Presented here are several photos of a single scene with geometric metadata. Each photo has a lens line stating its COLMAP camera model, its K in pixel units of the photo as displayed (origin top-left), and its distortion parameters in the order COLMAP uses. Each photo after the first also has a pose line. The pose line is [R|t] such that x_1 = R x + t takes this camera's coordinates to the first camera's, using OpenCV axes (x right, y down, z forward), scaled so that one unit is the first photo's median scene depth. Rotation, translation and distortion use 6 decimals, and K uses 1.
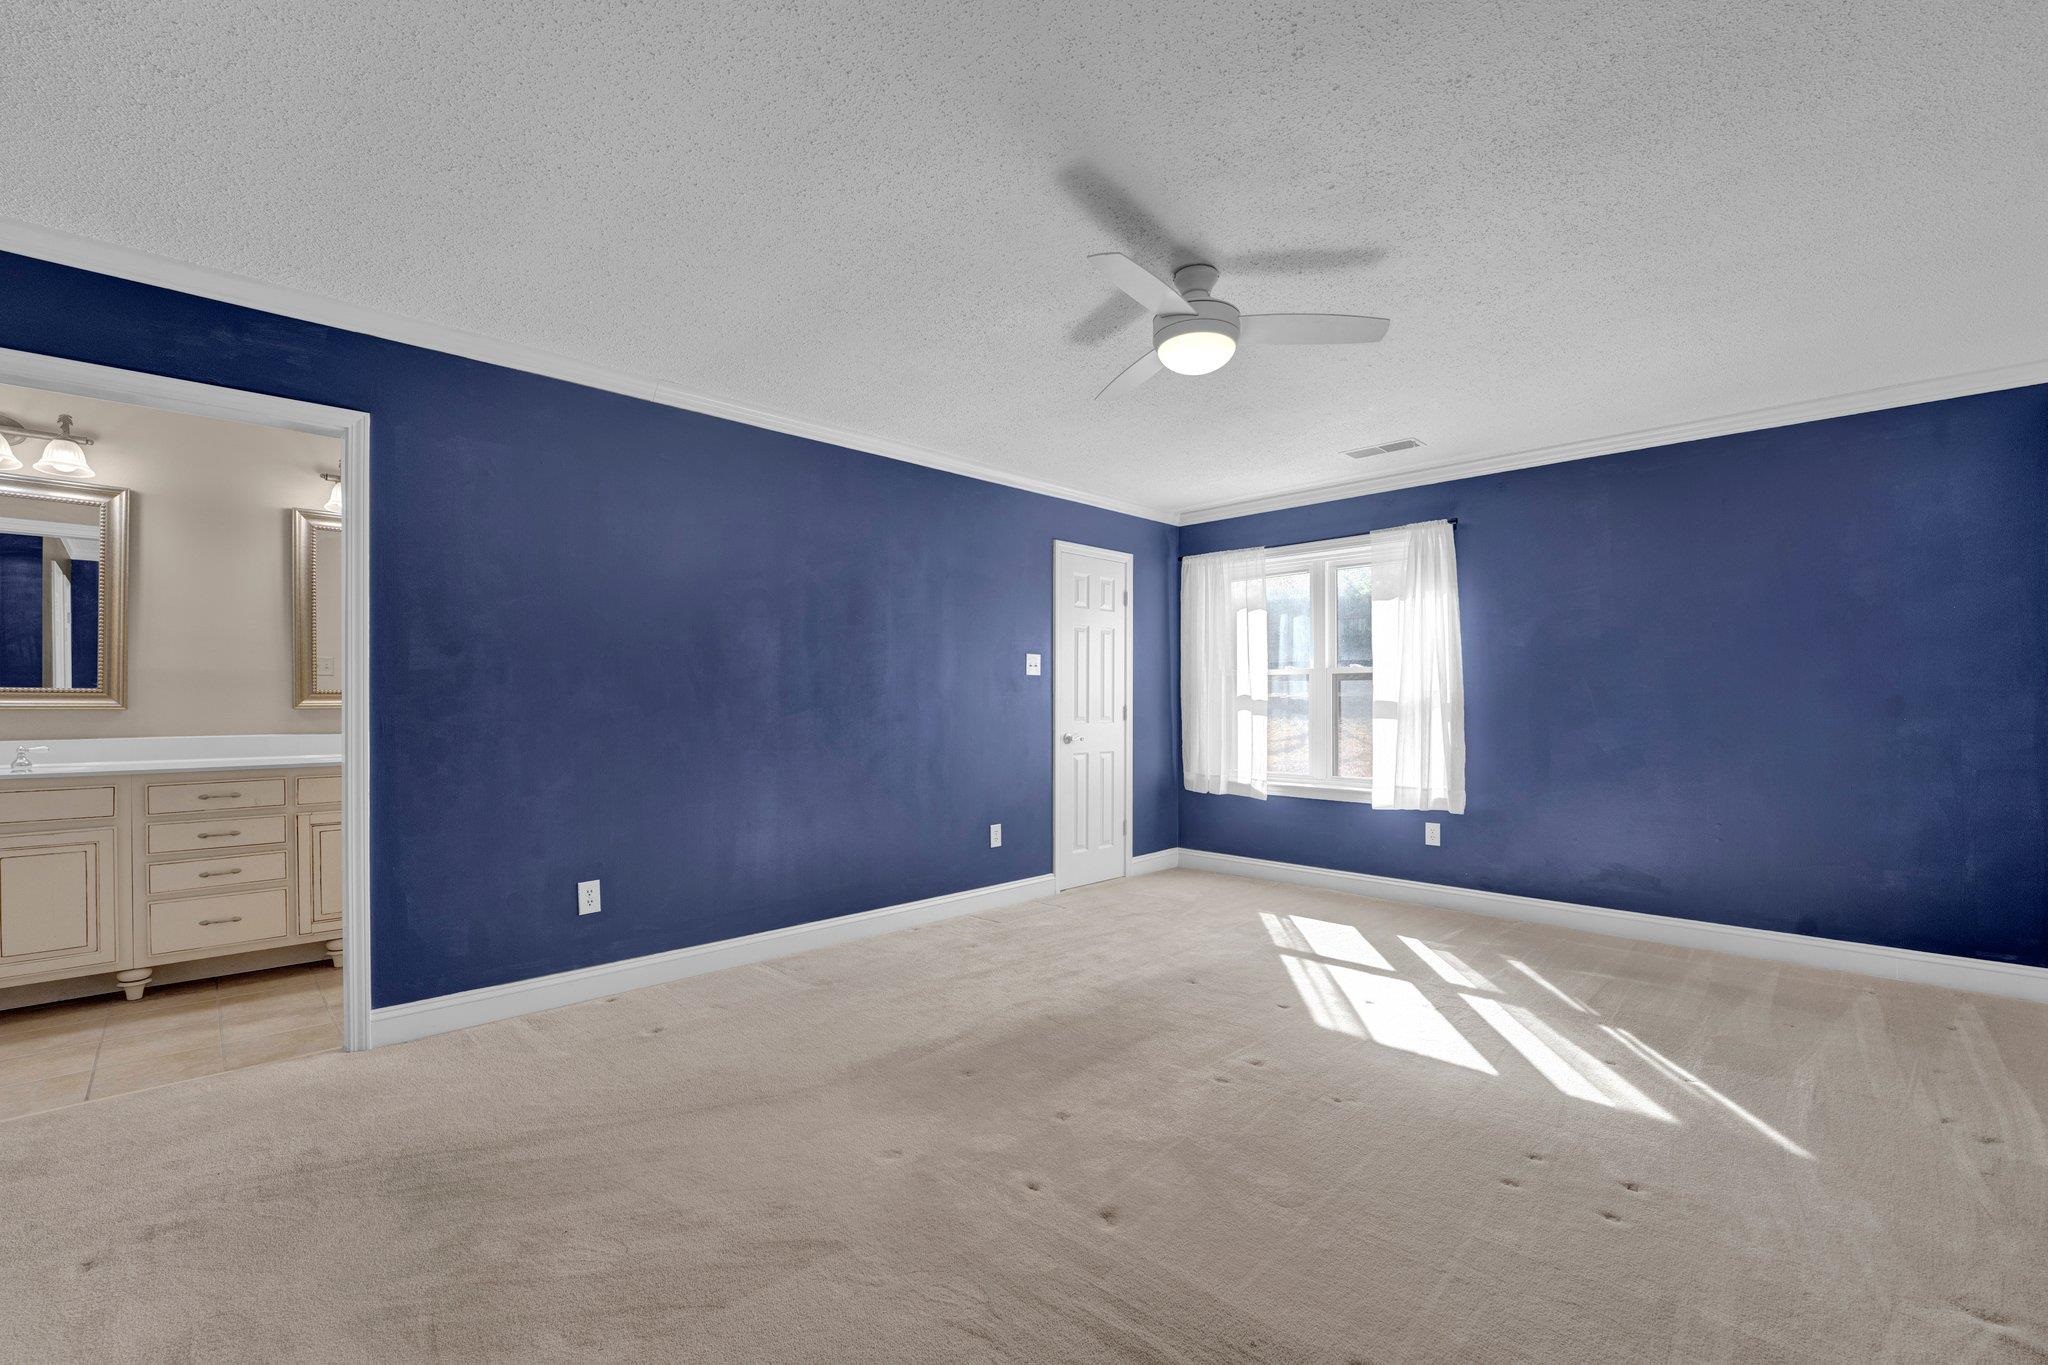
lens RADIAL K [[892.3, 0, 1023.2], [0, 892.3, 703.1], [0, 0, 1]] dist [-0.000344, -0.000088]
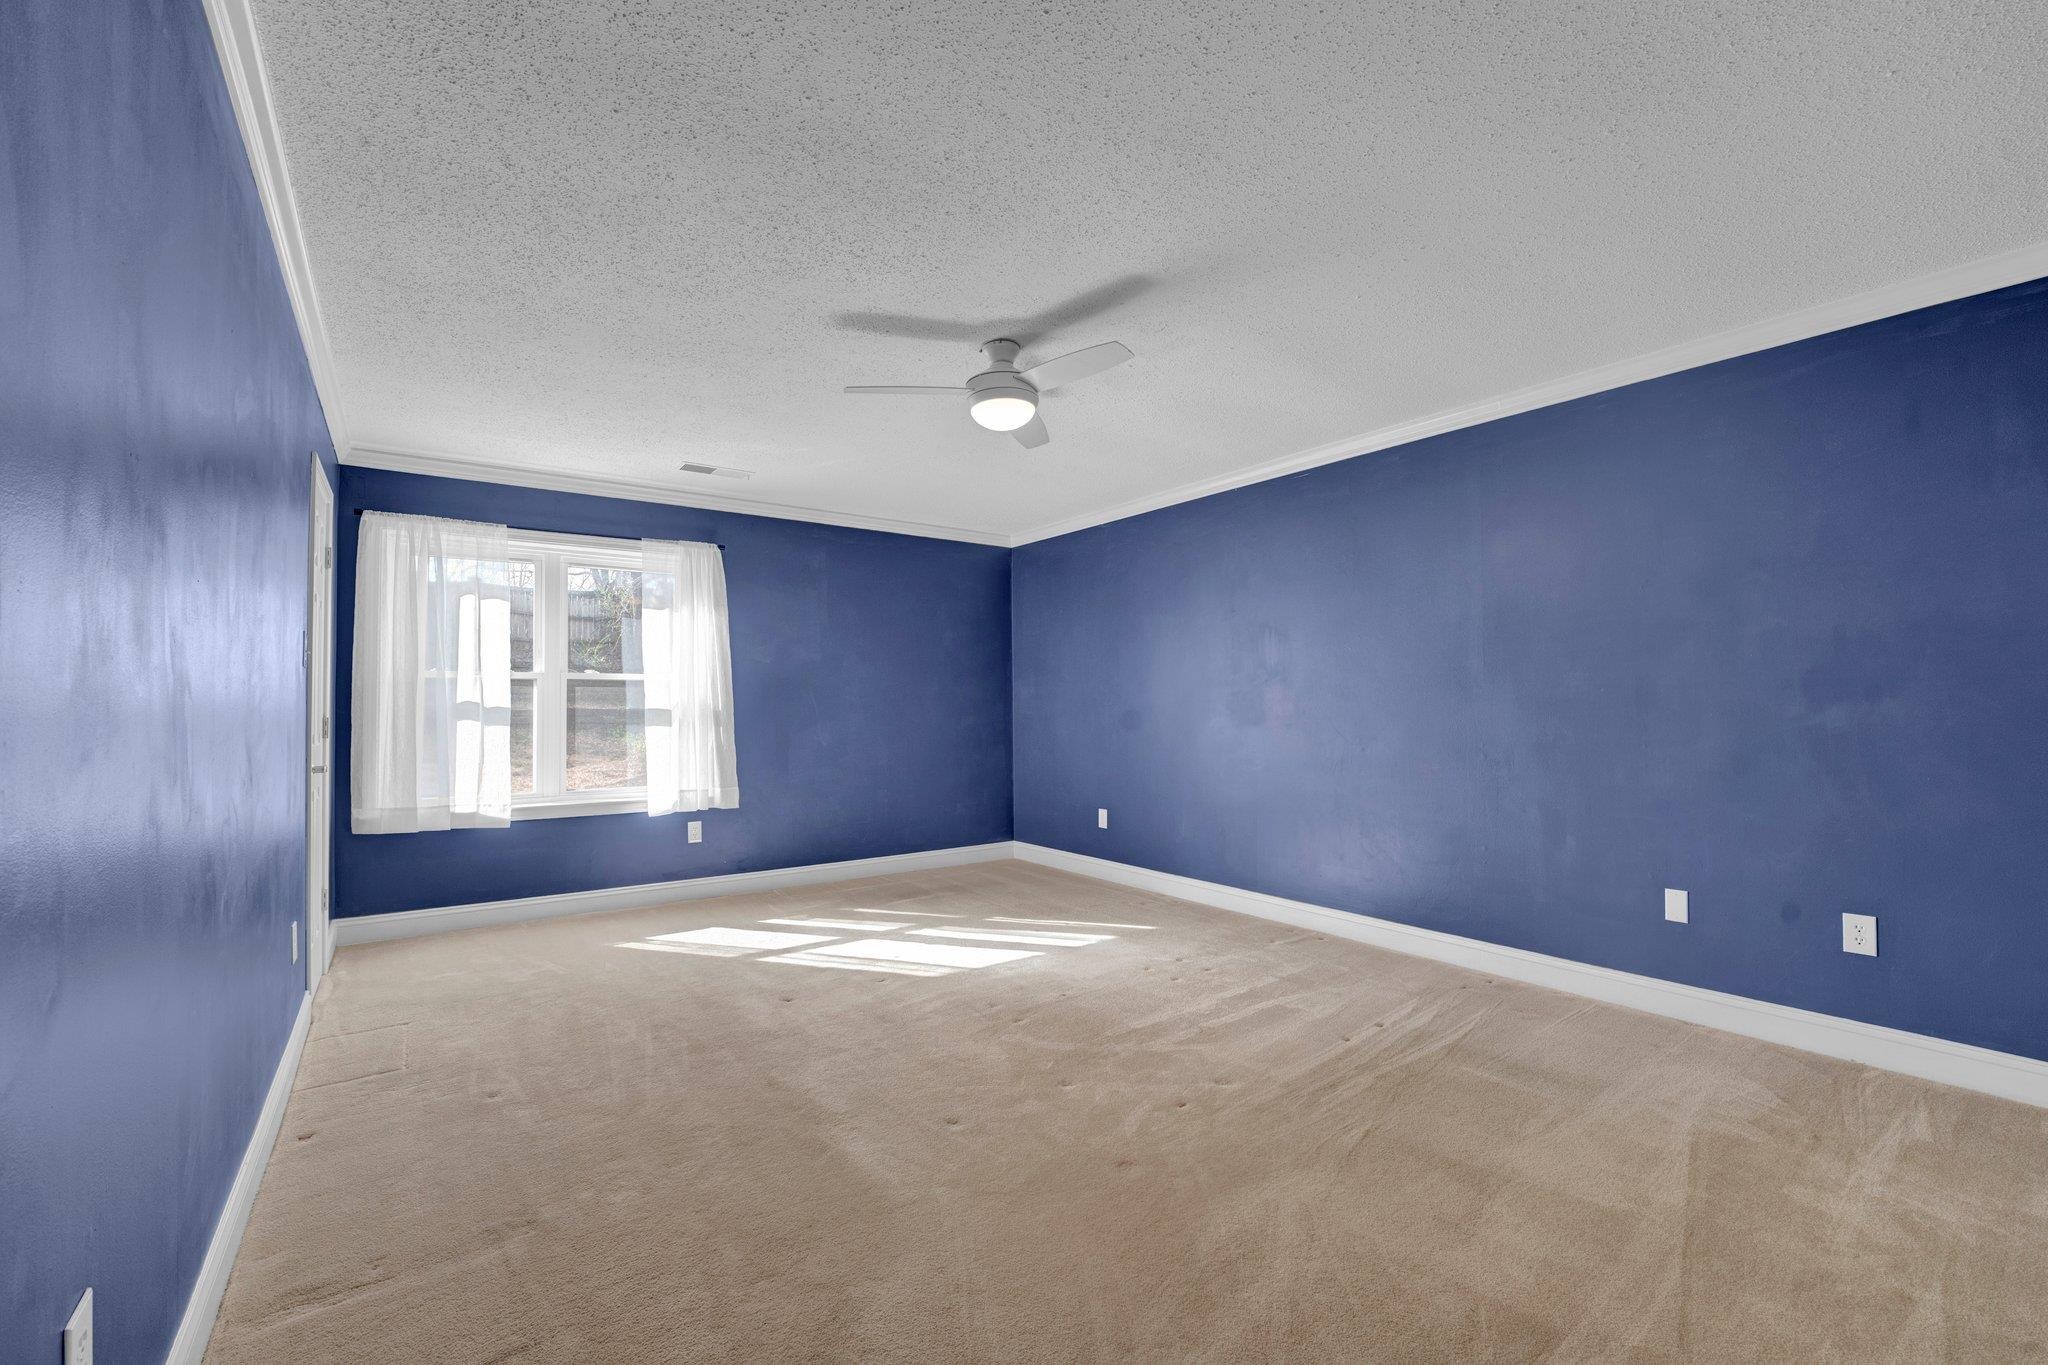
lens RADIAL K [[880.9, 0, 1024.0], [0, 880.9, 682.5], [0, 0, 1]] dist [0.000184, 0.000010]
pose [[0.143568, 0.026489, 0.989286, -0.527376], [0.006414, 0.999596, -0.027696, -0.001380], [-0.989620, 0.010322, 0.143340, 0.443151]]
